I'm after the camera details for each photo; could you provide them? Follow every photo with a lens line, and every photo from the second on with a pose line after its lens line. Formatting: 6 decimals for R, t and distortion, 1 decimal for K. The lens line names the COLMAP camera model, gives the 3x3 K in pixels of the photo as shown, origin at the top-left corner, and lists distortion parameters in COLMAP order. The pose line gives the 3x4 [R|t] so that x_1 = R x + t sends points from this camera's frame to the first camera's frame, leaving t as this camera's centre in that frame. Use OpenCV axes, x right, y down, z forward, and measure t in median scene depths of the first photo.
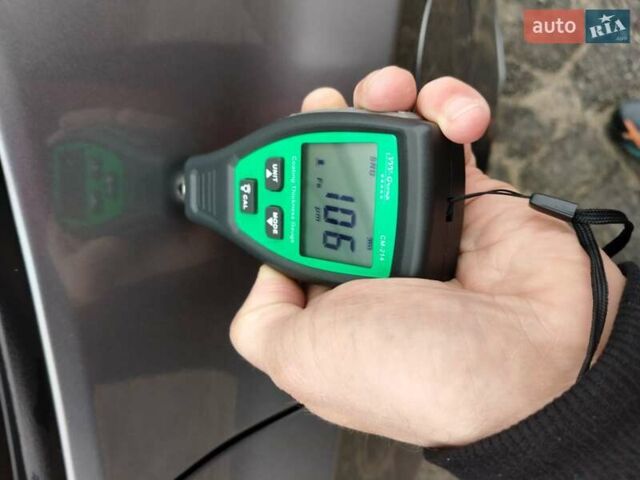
lens RADIAL K [[497.1, 0, 319.7], [0, 497.1, 245.2], [0, 0, 1]] dist [0.098428, -0.028194]
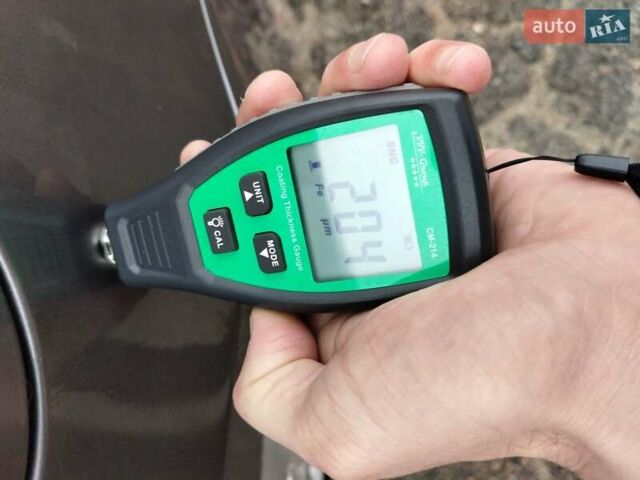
lens RADIAL K [[497.1, 0, 314.9], [0, 497.1, 238.7], [0, 0, 1]] dist [0.098428, -0.028194]
pose [[0.901826, -0.269016, 0.338143, -0.294843], [0.281593, 0.959455, 0.012304, -0.057882], [-0.327743, 0.084123, 0.941014, 0.227667]]
